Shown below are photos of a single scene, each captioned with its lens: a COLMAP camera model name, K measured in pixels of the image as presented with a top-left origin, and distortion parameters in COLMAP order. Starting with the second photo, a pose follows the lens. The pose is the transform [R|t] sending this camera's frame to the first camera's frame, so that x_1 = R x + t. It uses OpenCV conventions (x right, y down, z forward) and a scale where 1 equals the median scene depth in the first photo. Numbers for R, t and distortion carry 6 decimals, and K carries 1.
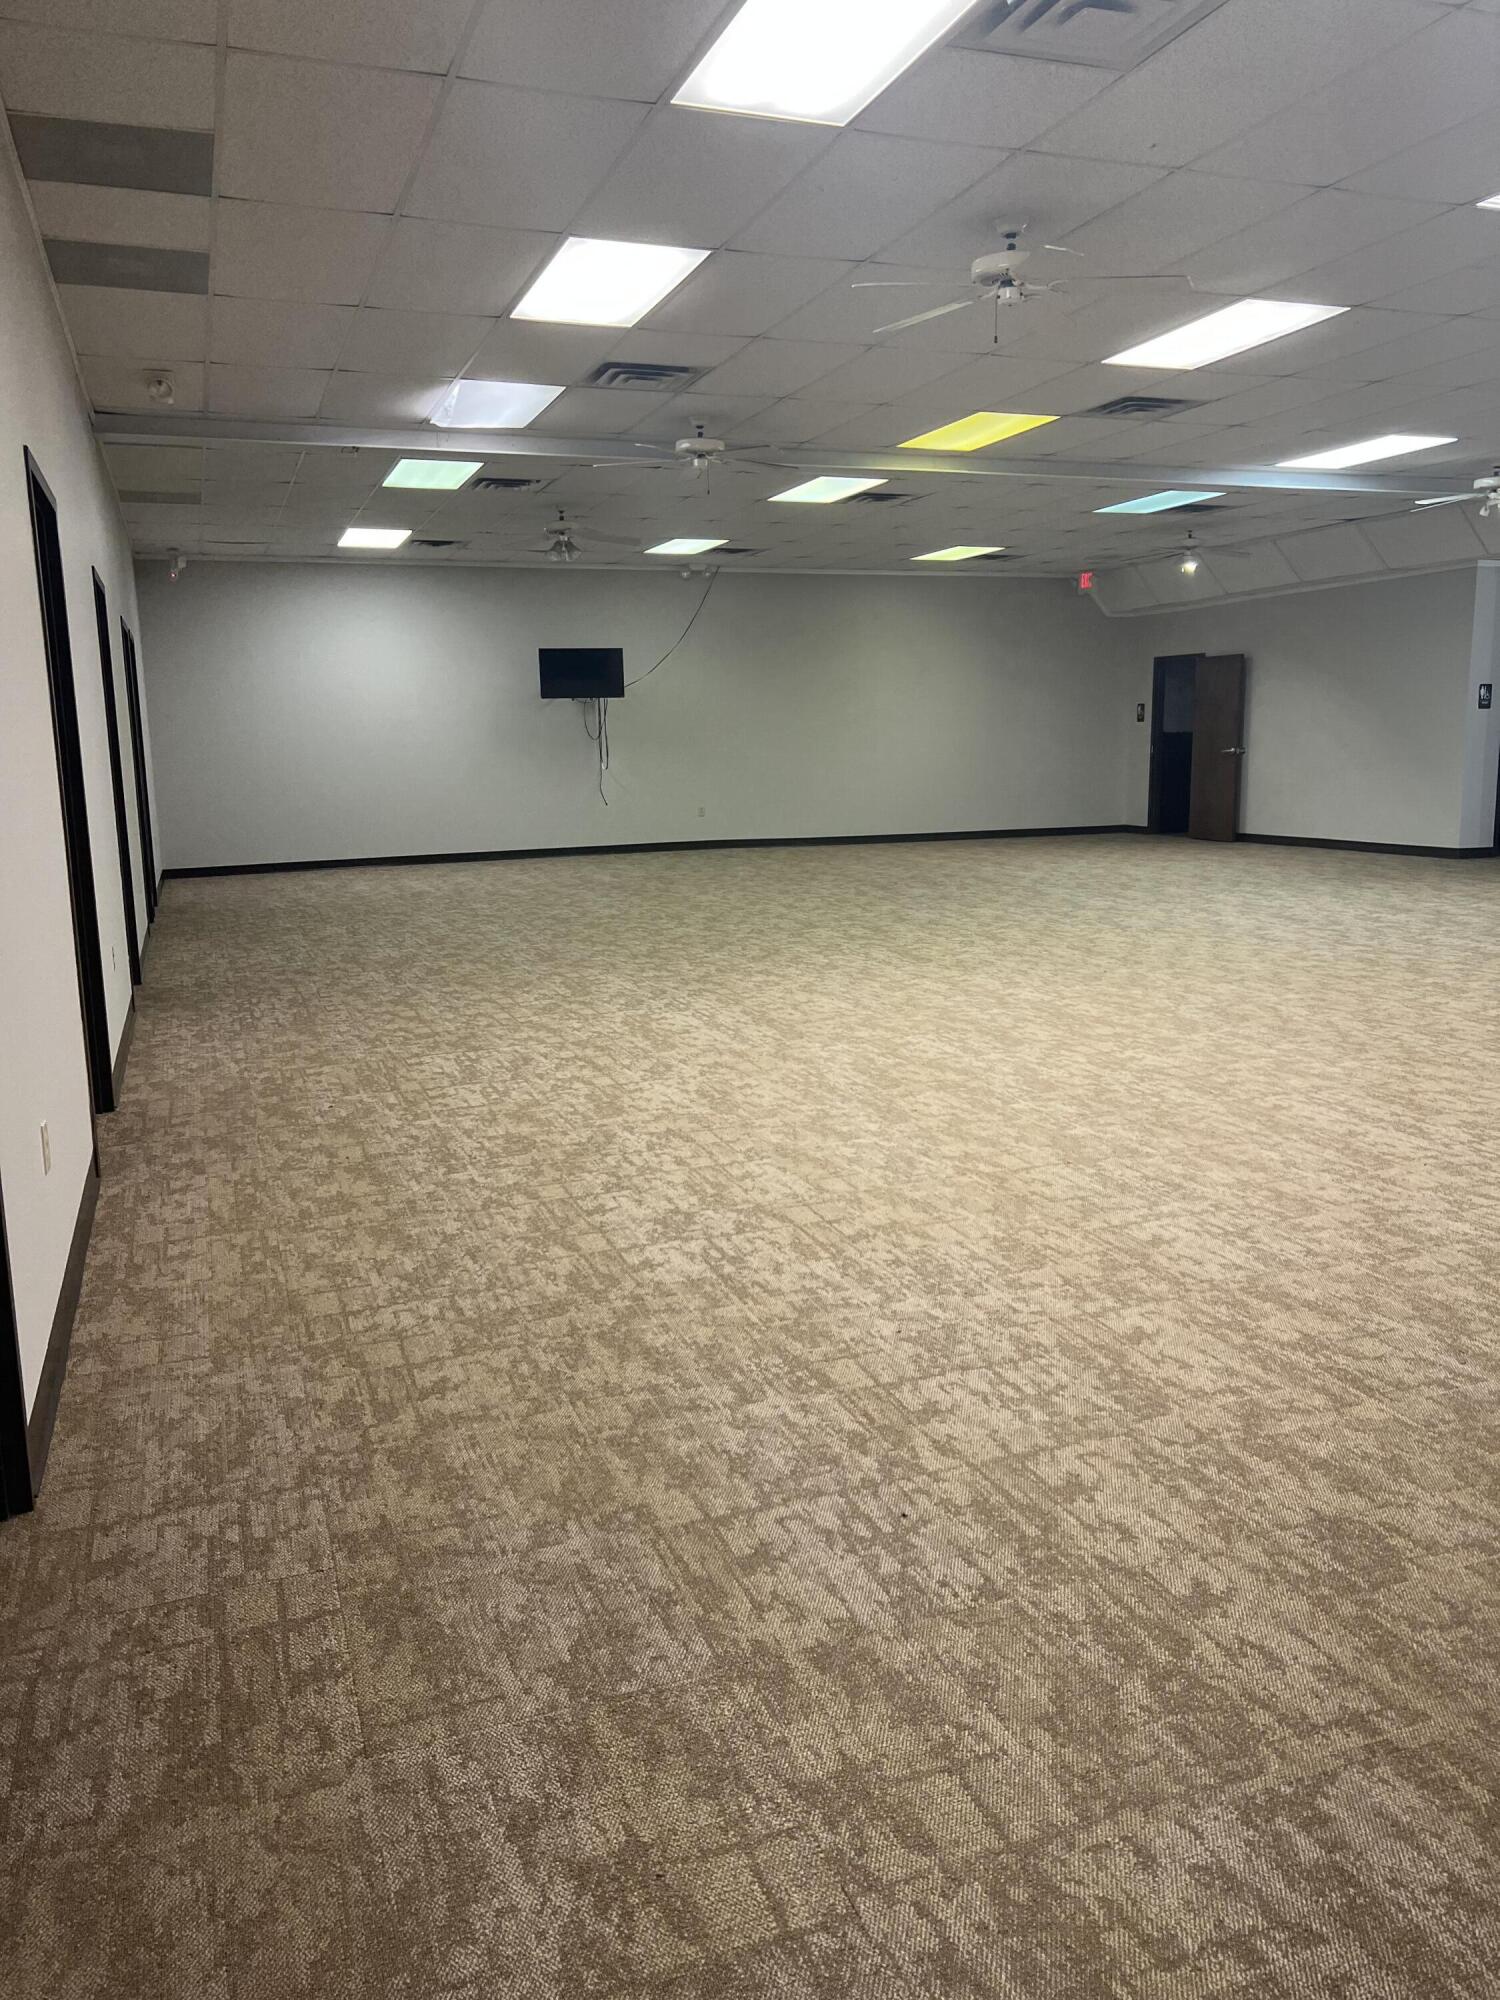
lens RADIAL K [[1502.5, 0, 759.4], [0, 1502.5, 1009.8], [0, 0, 1]] dist [0.029377, -0.038728]
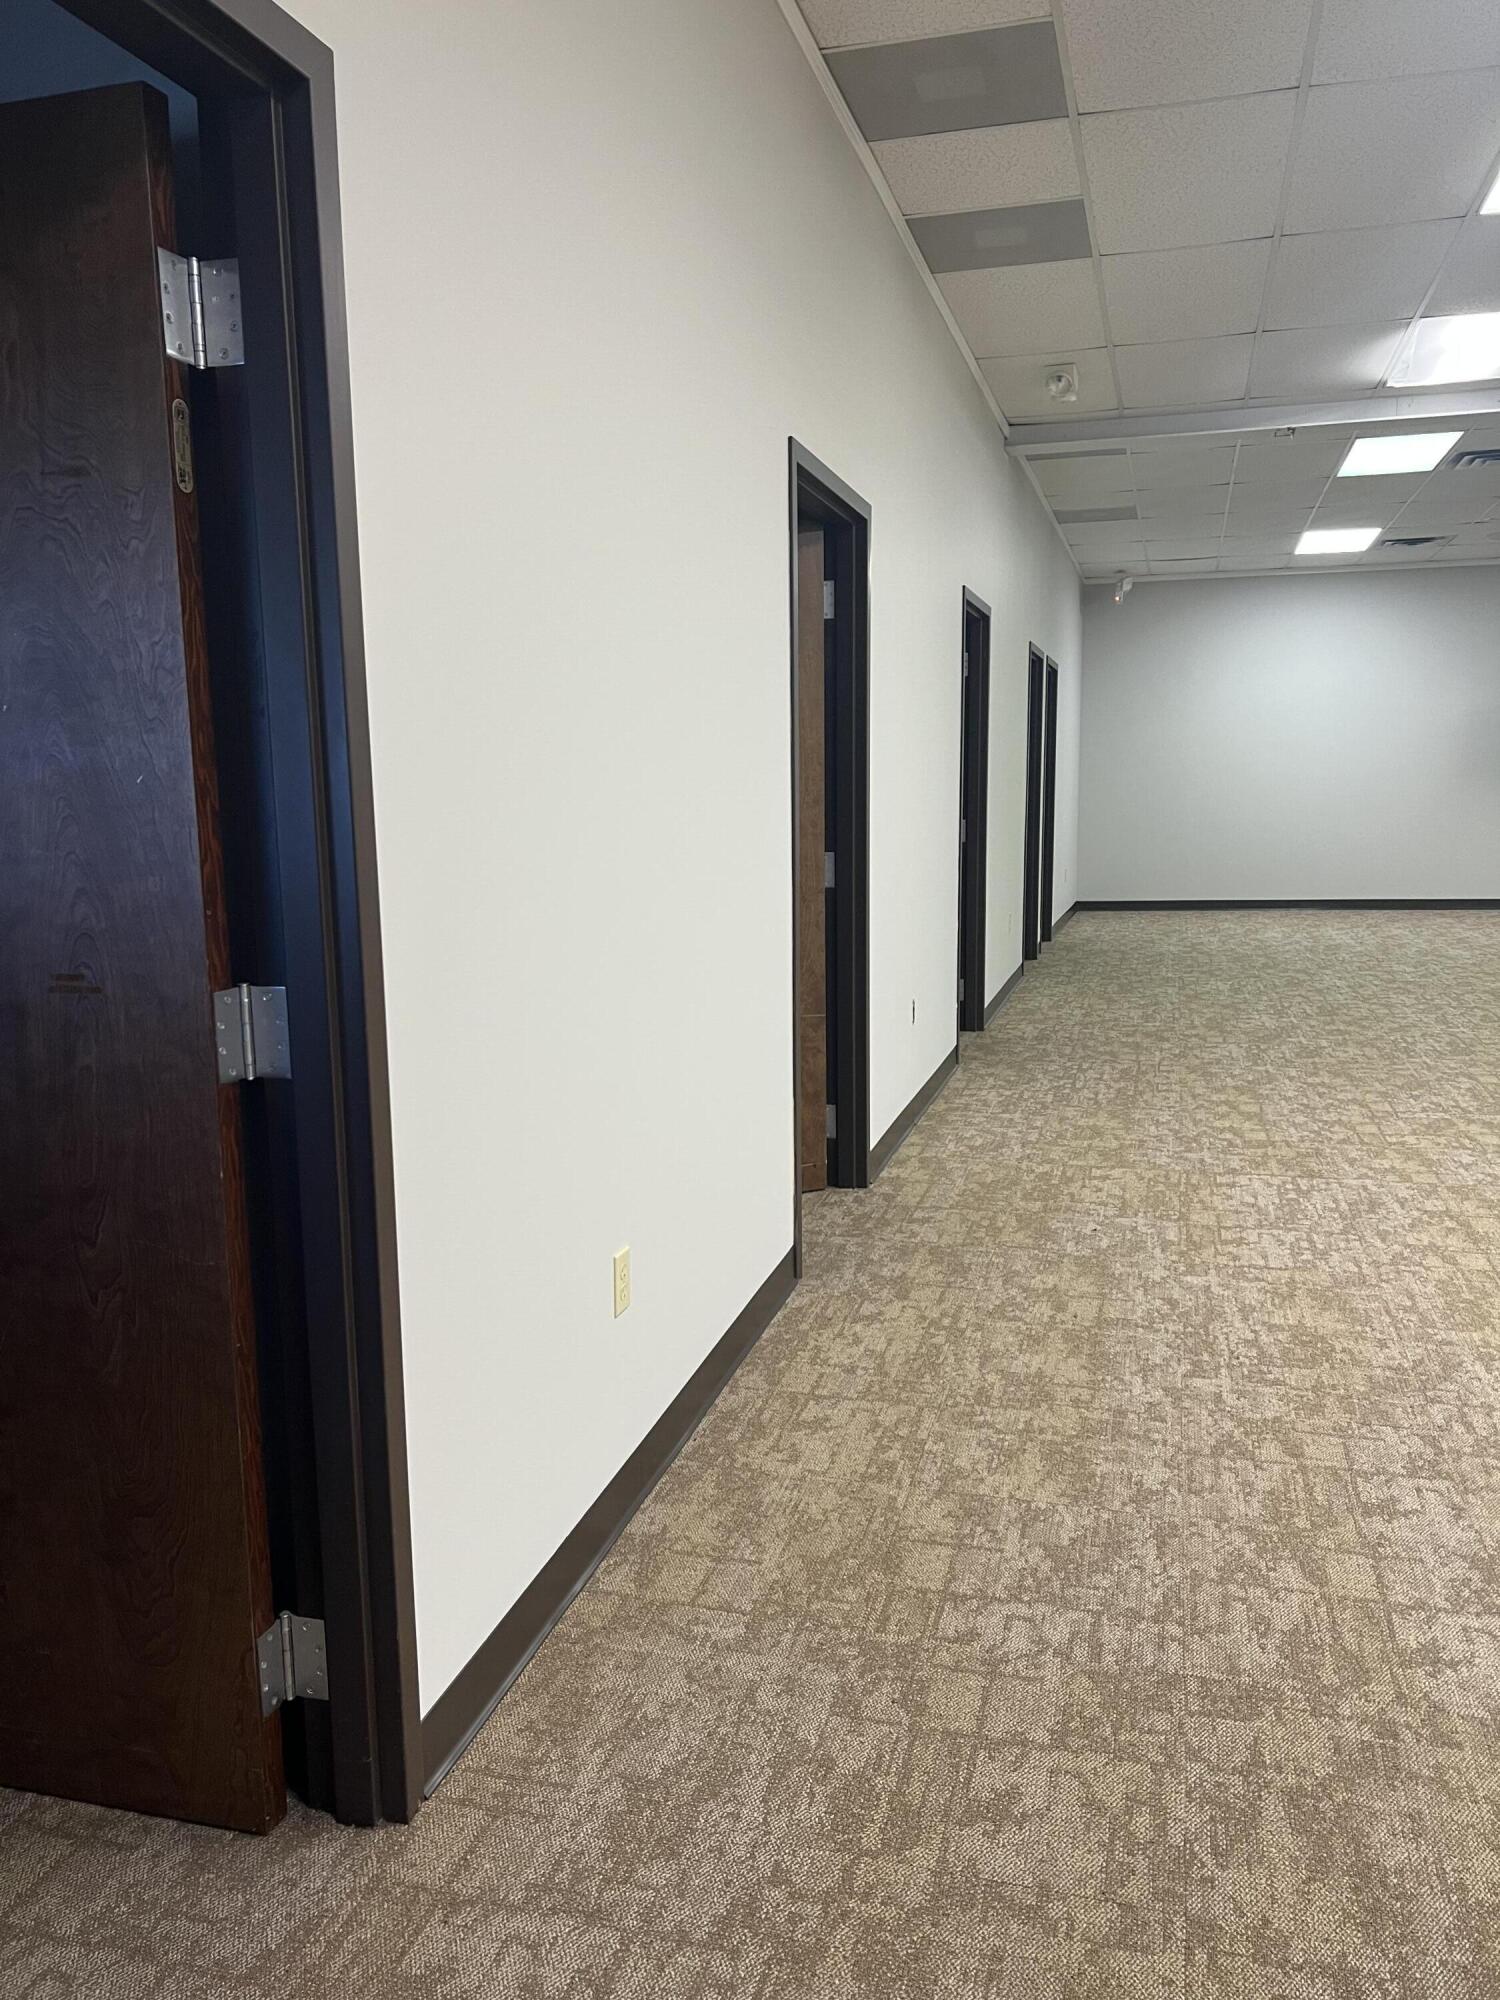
lens RADIAL K [[1502.5, 0, 750.8], [0, 1502.5, 1006.2], [0, 0, 1]] dist [0.029377, -0.038728]
pose [[0.807299, 0.095582, -0.582351, 0.026182], [-0.106686, 0.994175, 0.015279, -0.054139], [0.580419, 0.049794, 0.812794, 0.274451]]
